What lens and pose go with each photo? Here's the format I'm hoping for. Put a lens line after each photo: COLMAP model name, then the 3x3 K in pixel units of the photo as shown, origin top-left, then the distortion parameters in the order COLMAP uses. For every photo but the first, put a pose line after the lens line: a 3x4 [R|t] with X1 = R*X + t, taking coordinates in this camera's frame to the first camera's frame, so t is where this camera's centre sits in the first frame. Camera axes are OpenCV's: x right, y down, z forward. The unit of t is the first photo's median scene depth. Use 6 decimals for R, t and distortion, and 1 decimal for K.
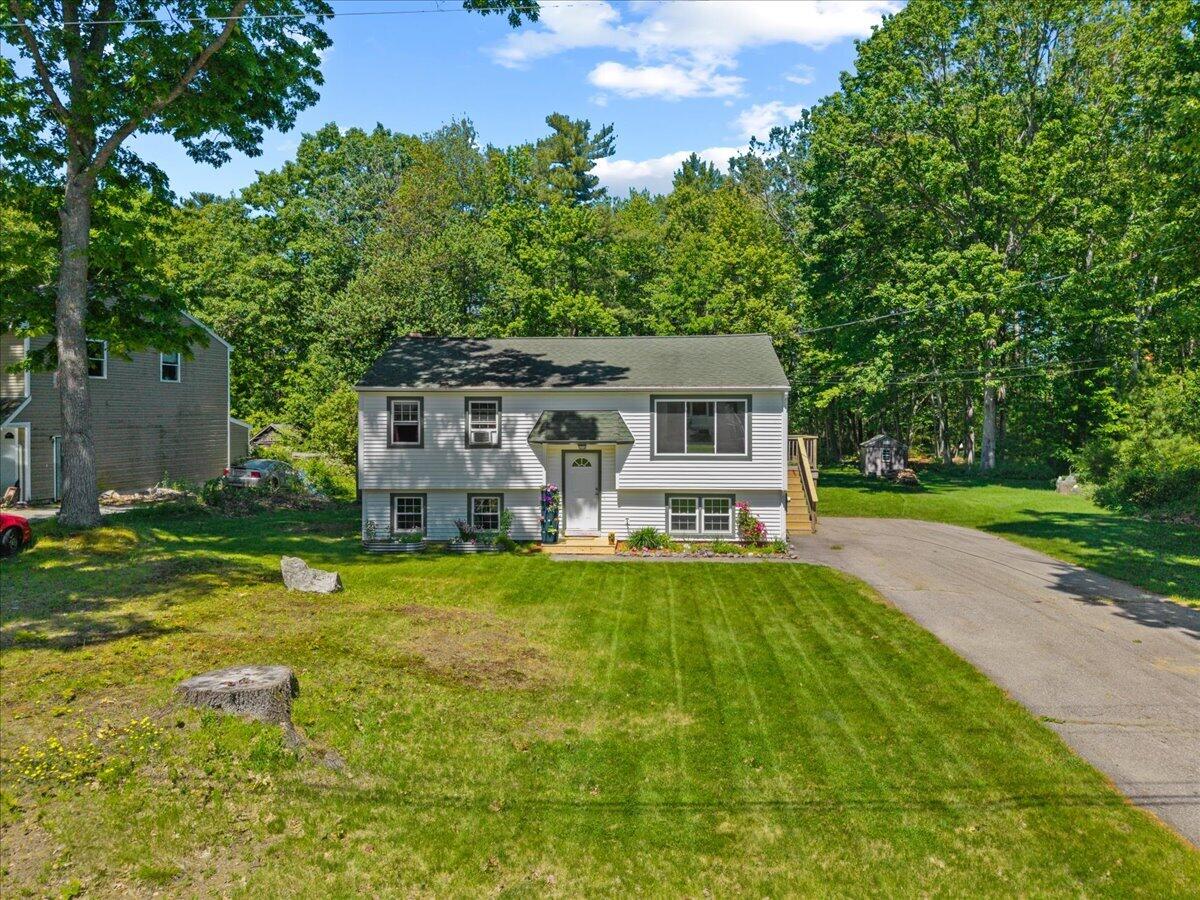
lens RADIAL K [[840.4, 0, 632.2], [0, 840.4, 425.4], [0, 0, 1]] dist [0.011343, -0.007605]
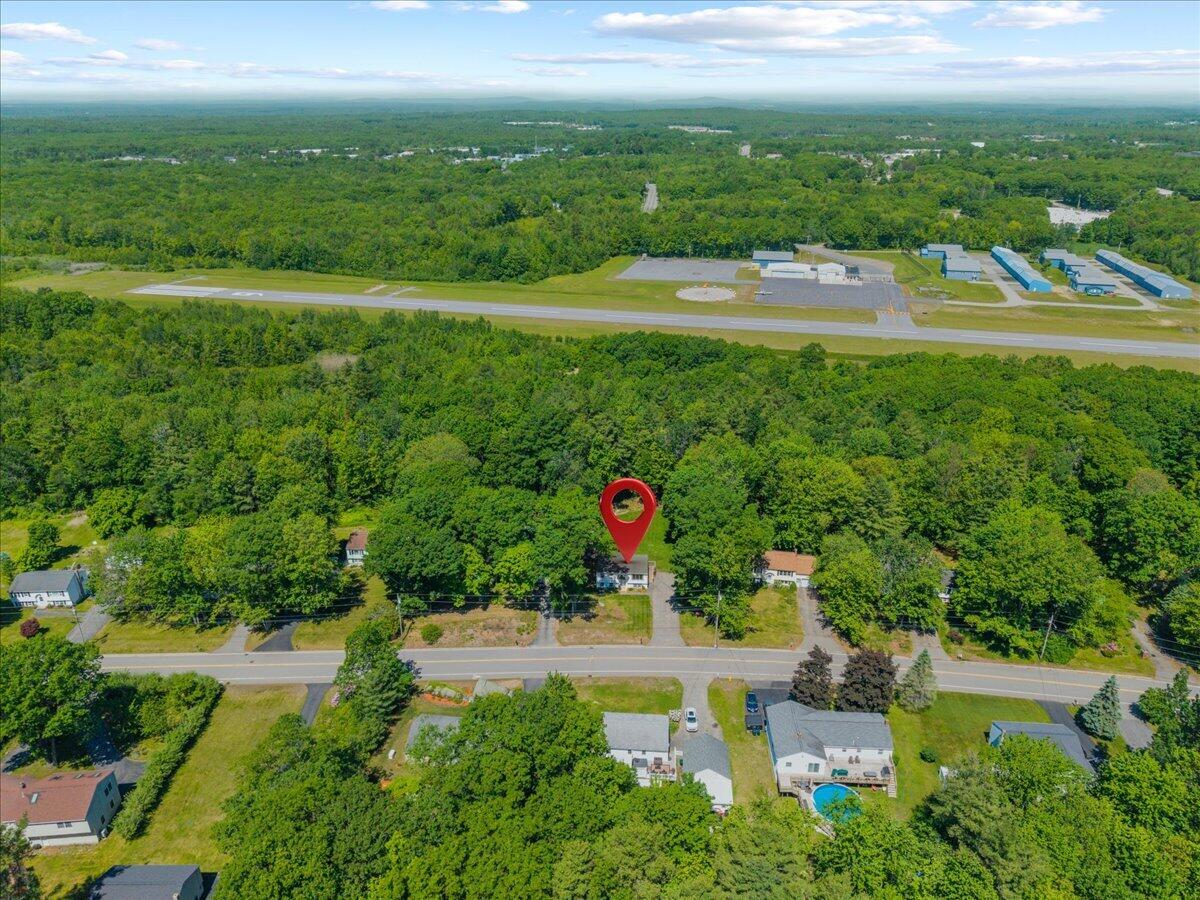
lens RADIAL K [[840.4, 0, 603.7], [0, 840.4, 446.7], [0, 0, 1]] dist [0.011343, -0.007605]
pose [[0.999968, -0.005492, -0.005733, -0.199004], [0.007232, 0.928093, 0.372278, -4.318794], [0.003276, -0.372308, 0.928104, -6.294461]]
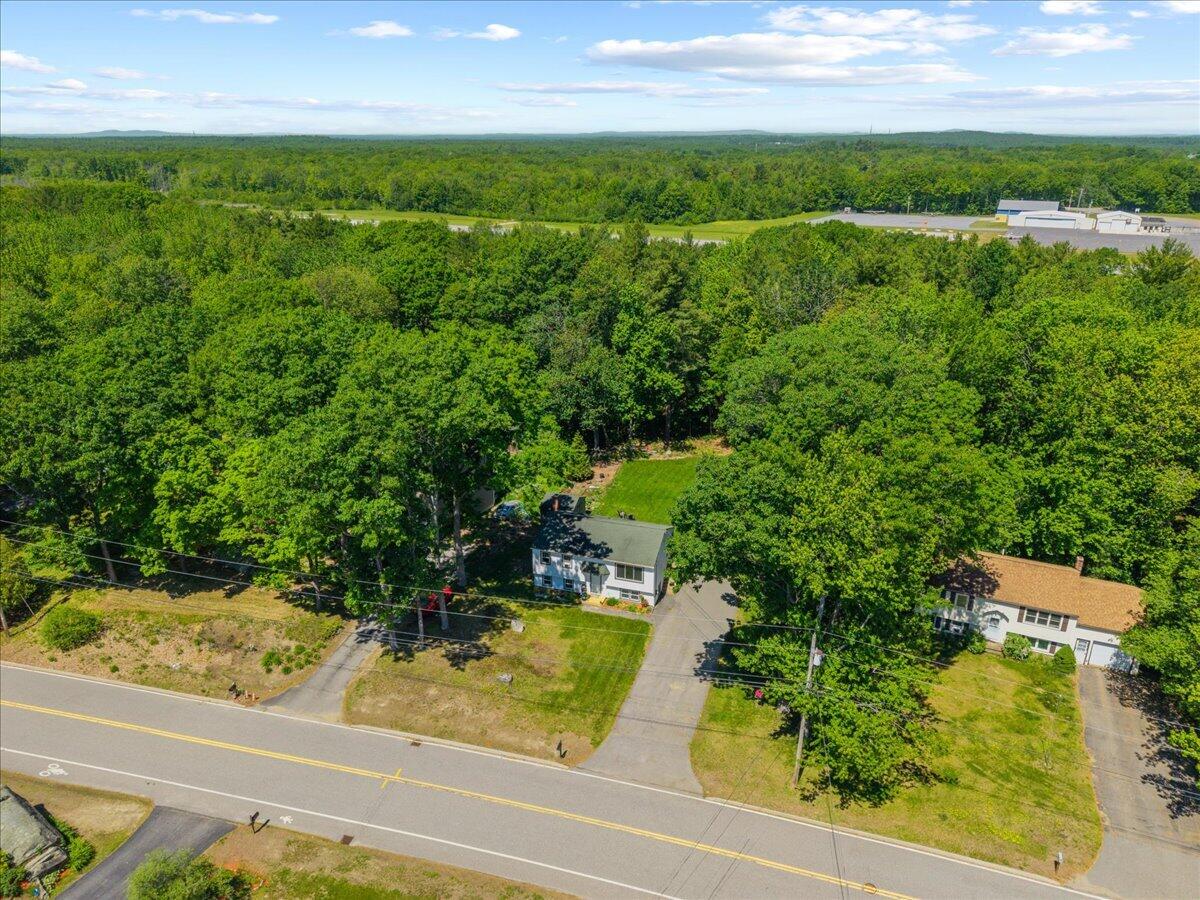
lens RADIAL K [[840.4, 0, 596.6], [0, 840.4, 452.6], [0, 0, 1]] dist [0.011343, -0.007605]
pose [[0.963985, 0.093146, -0.249112, 0.731065], [-0.001654, 0.938746, 0.344607, -1.570959], [0.265951, -0.331784, 0.905091, -1.863023]]
